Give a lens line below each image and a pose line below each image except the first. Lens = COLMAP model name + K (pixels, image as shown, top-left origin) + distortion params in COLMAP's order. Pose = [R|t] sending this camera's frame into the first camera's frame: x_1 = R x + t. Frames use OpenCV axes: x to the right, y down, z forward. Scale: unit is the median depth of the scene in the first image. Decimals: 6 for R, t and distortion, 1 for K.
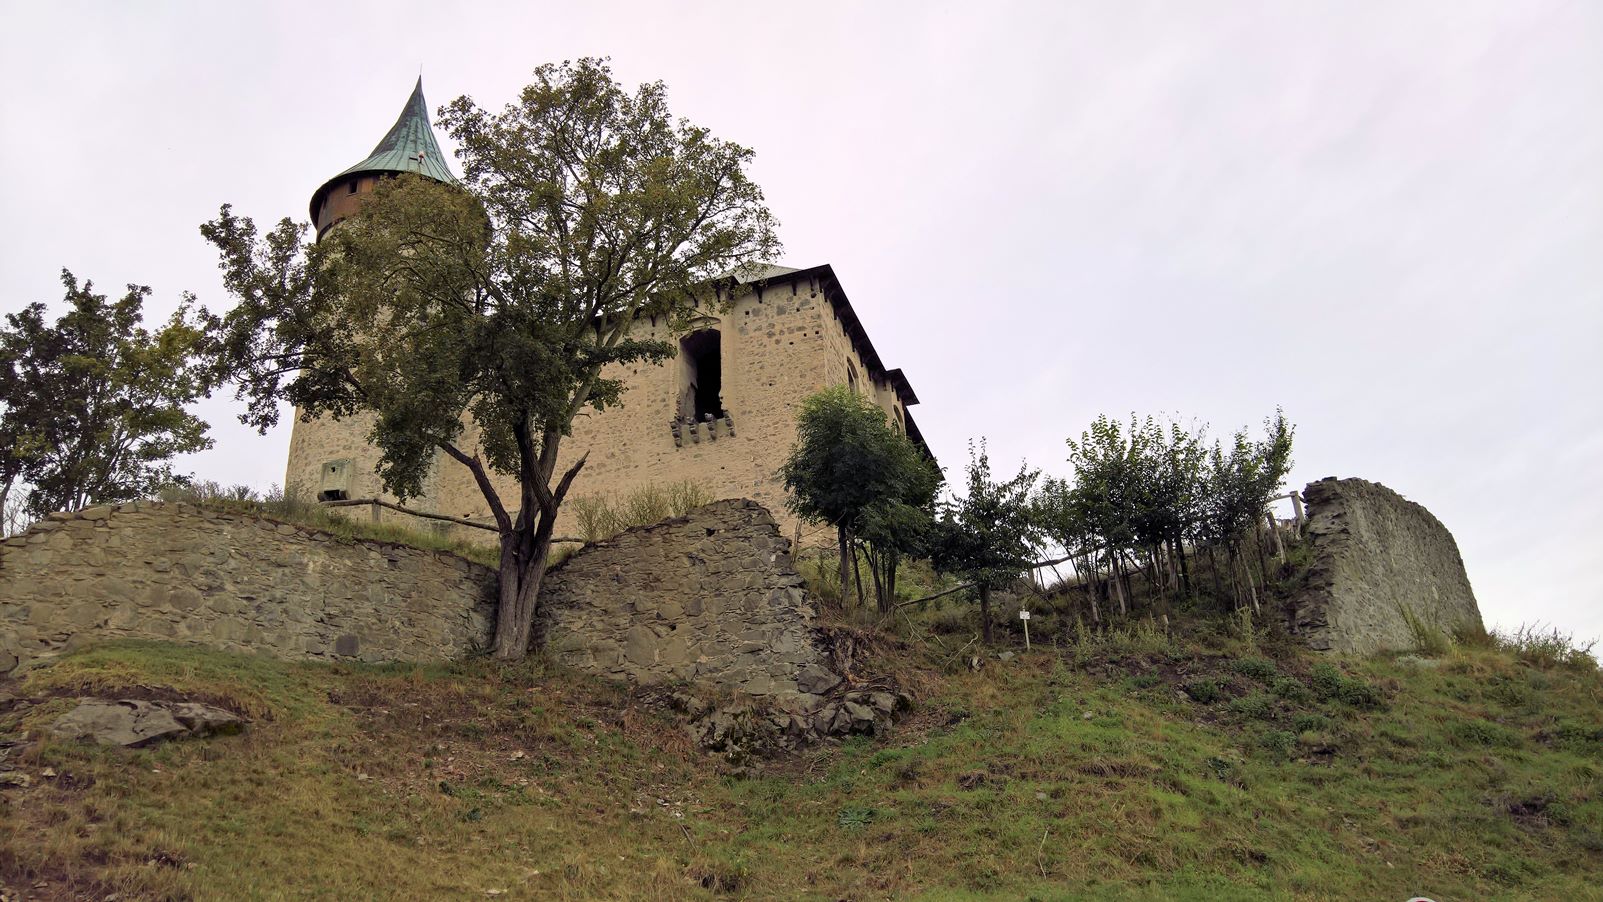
lens RADIAL K [[1160.7, 0, 794.6], [0, 1160.7, 480.8], [0, 0, 1]] dist [0.013232, -0.028699]
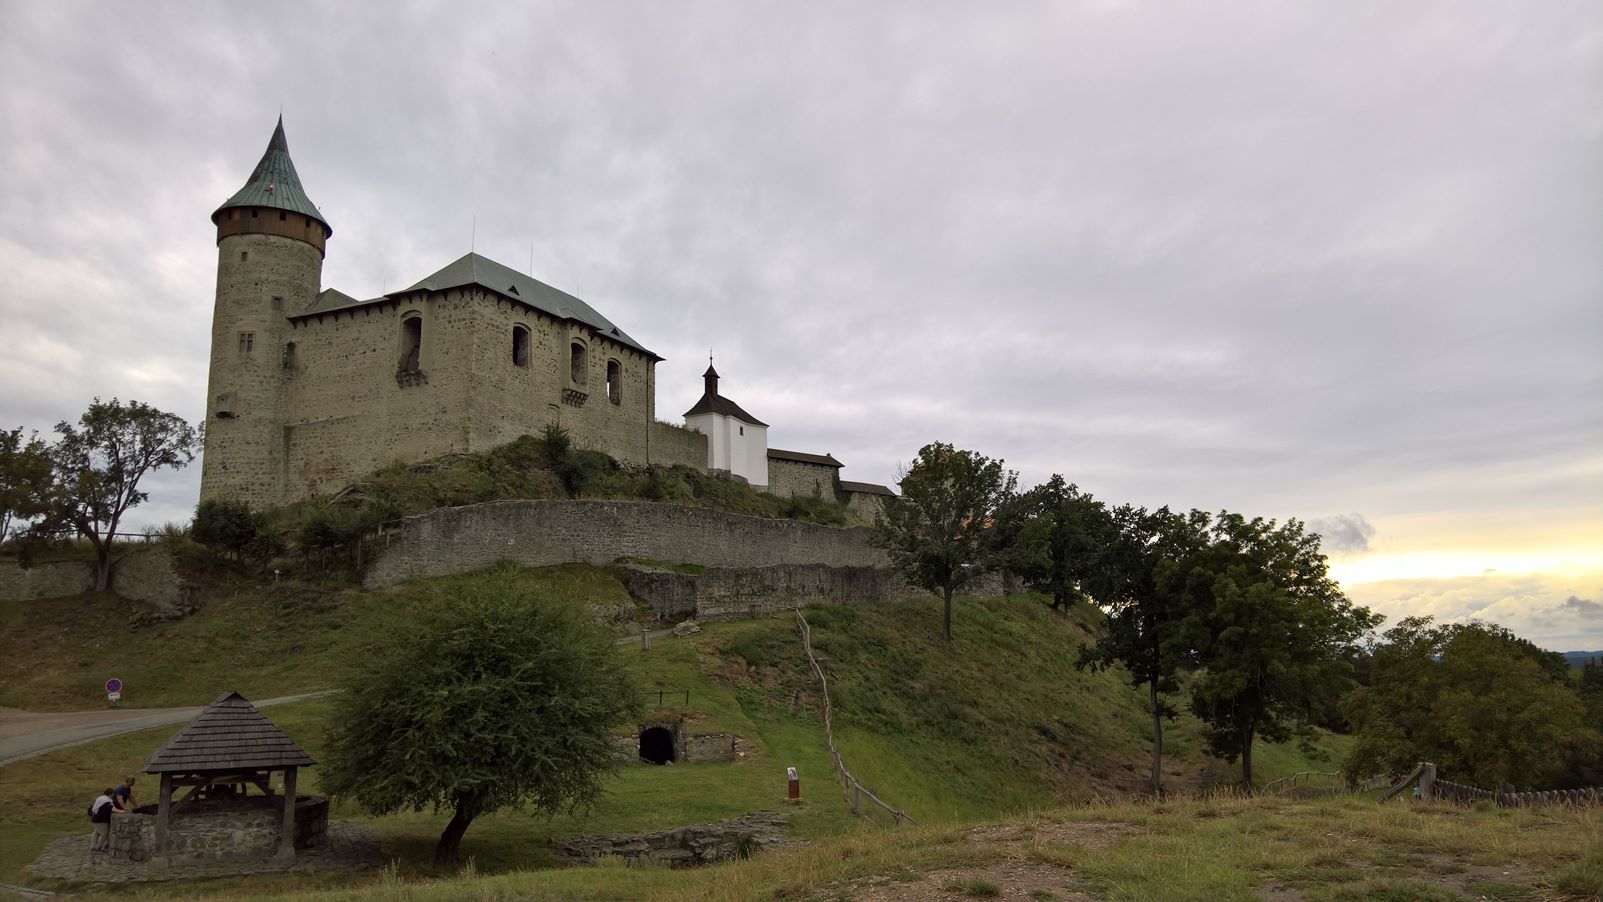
lens RADIAL K [[1160.7, 0, 862.4], [0, 1160.7, 445.1], [0, 0, 1]] dist [0.013232, -0.028699]
pose [[0.994376, 0.004345, -0.105819, 0.787513], [0.019966, 0.973552, 0.227592, -0.334900], [0.104009, -0.228425, 0.967990, -0.659261]]
